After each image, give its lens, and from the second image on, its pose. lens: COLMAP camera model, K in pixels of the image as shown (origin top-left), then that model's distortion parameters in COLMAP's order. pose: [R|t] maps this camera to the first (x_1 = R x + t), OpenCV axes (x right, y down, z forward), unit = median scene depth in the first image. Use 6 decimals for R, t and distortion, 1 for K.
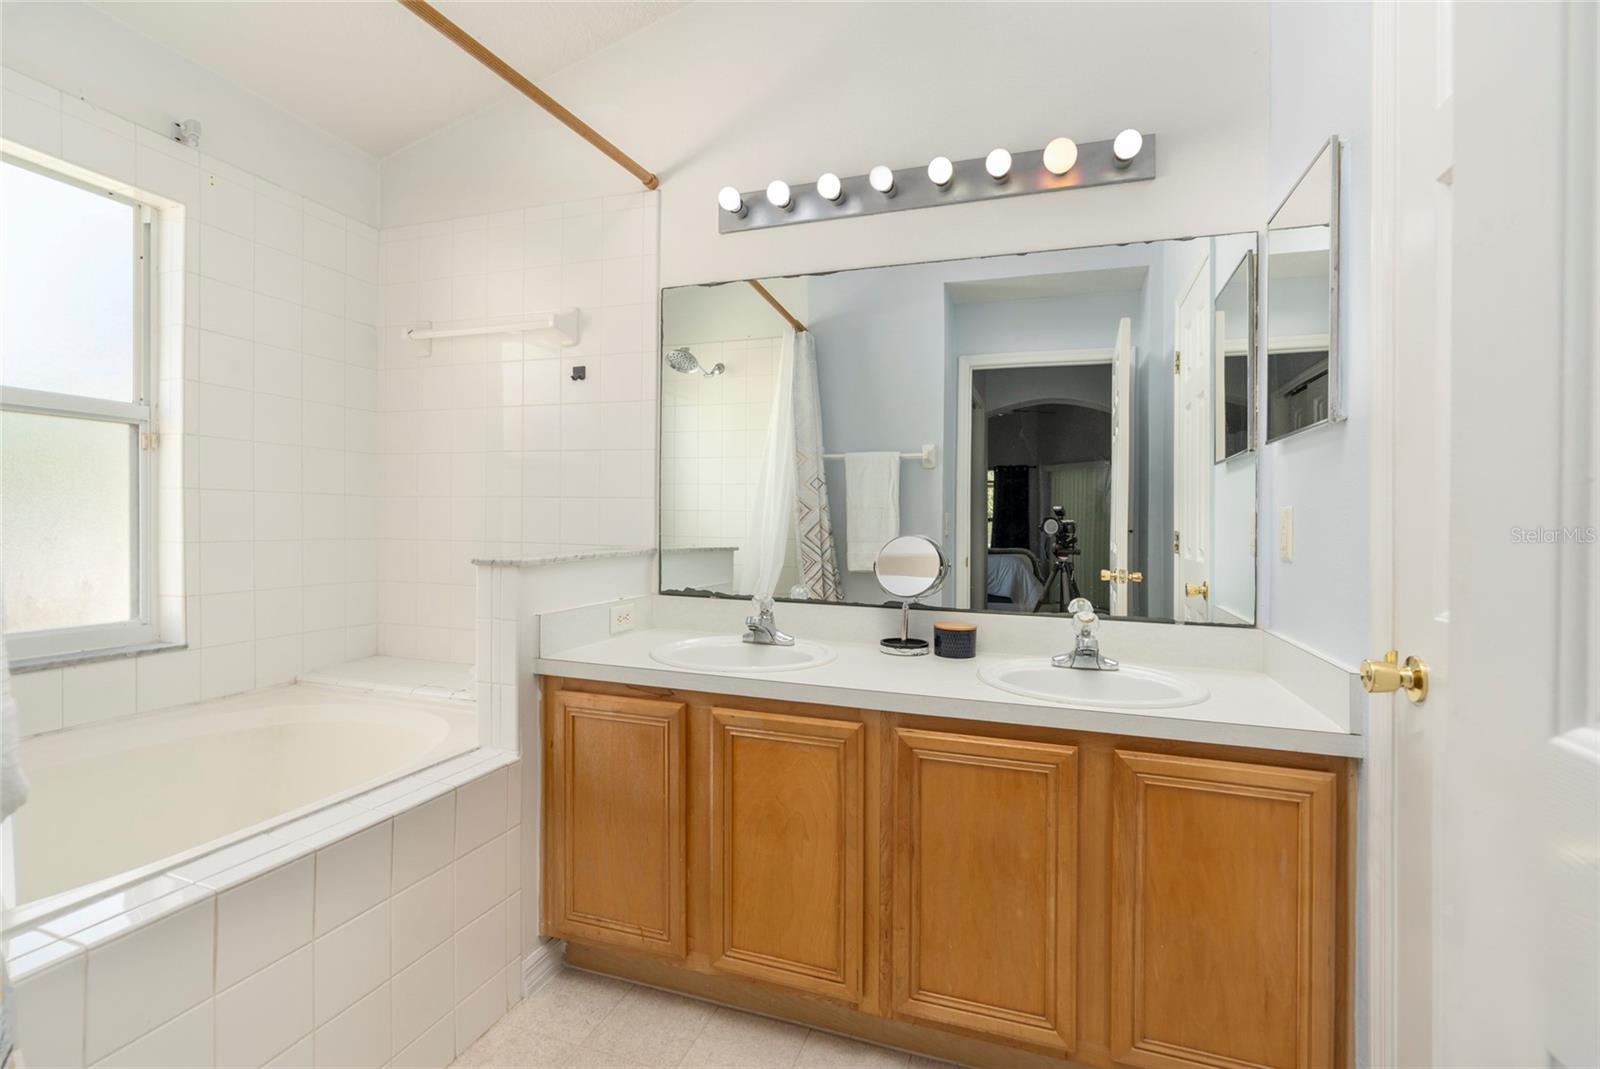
lens RADIAL K [[715.4, 0, 801.9], [0, 715.4, 532.2], [0, 0, 1]] dist [-0.005818, 0.003428]
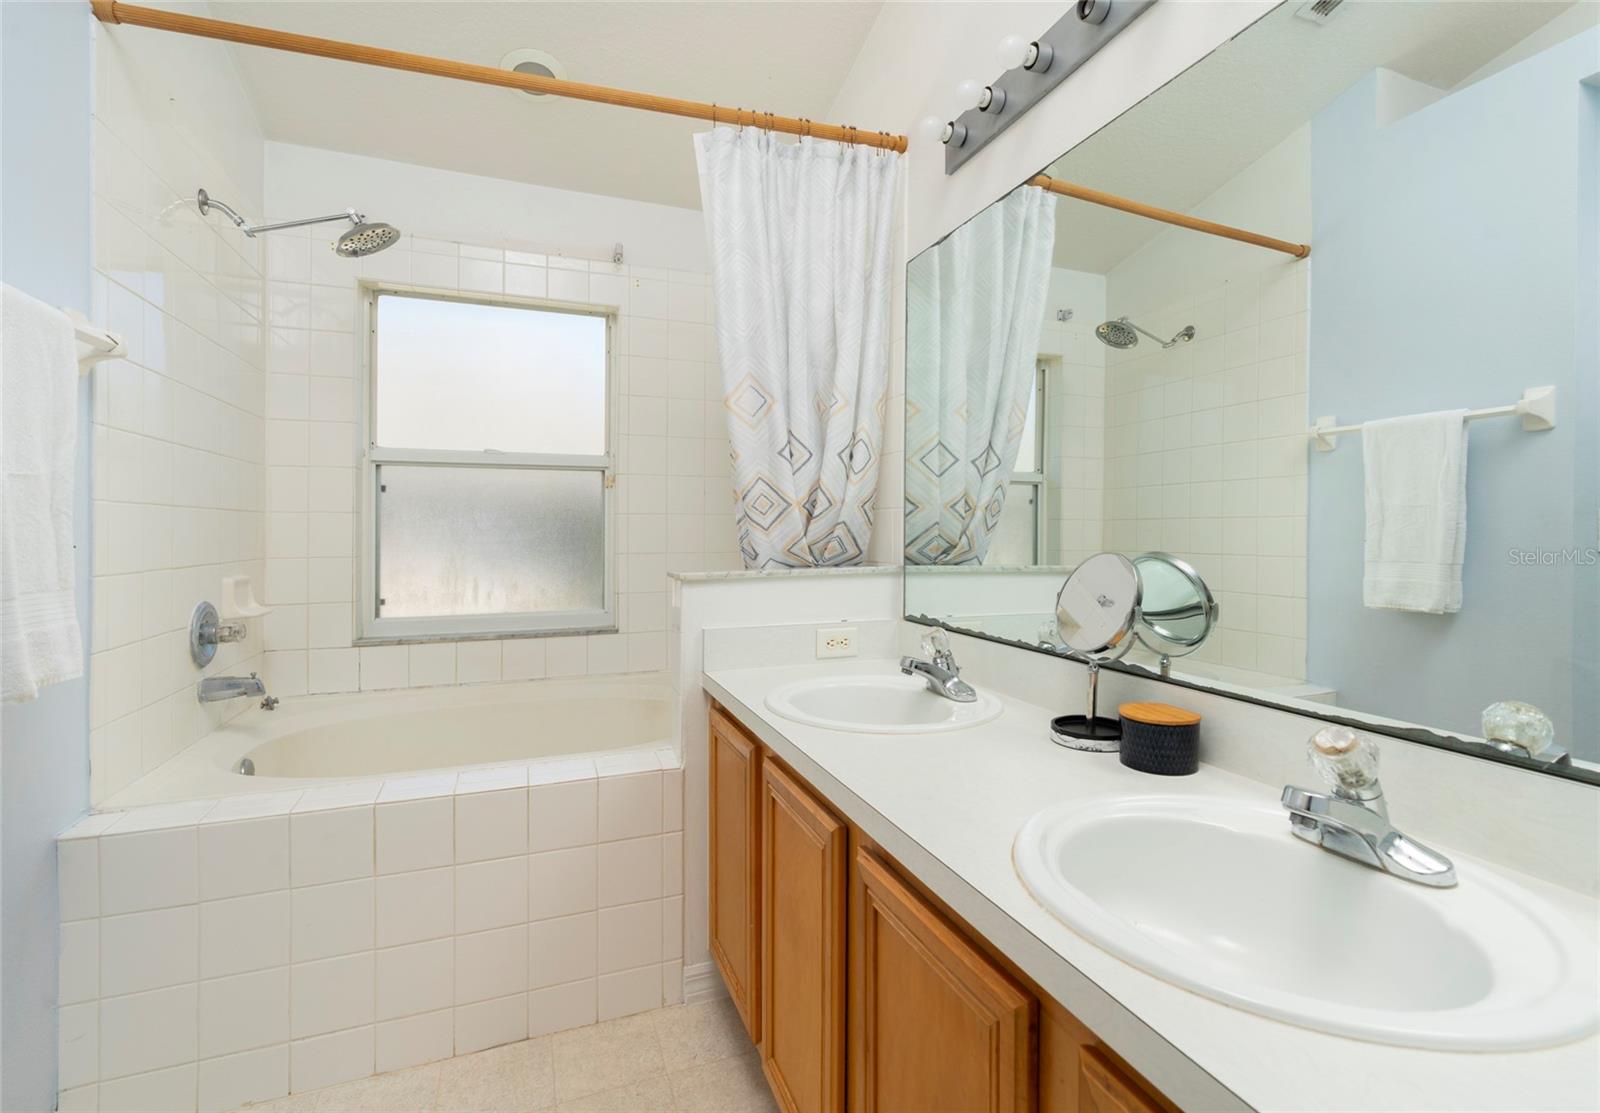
lens RADIAL K [[728.6, 0, 802.7], [0, 728.6, 546.0], [0, 0, 1]] dist [-0.001608, -0.000135]
pose [[0.647286, -0.001397, -0.762246, 0.452499], [-0.003270, 0.999984, -0.004610, 0.003572], [0.762240, 0.005476, 0.647271, 0.398362]]
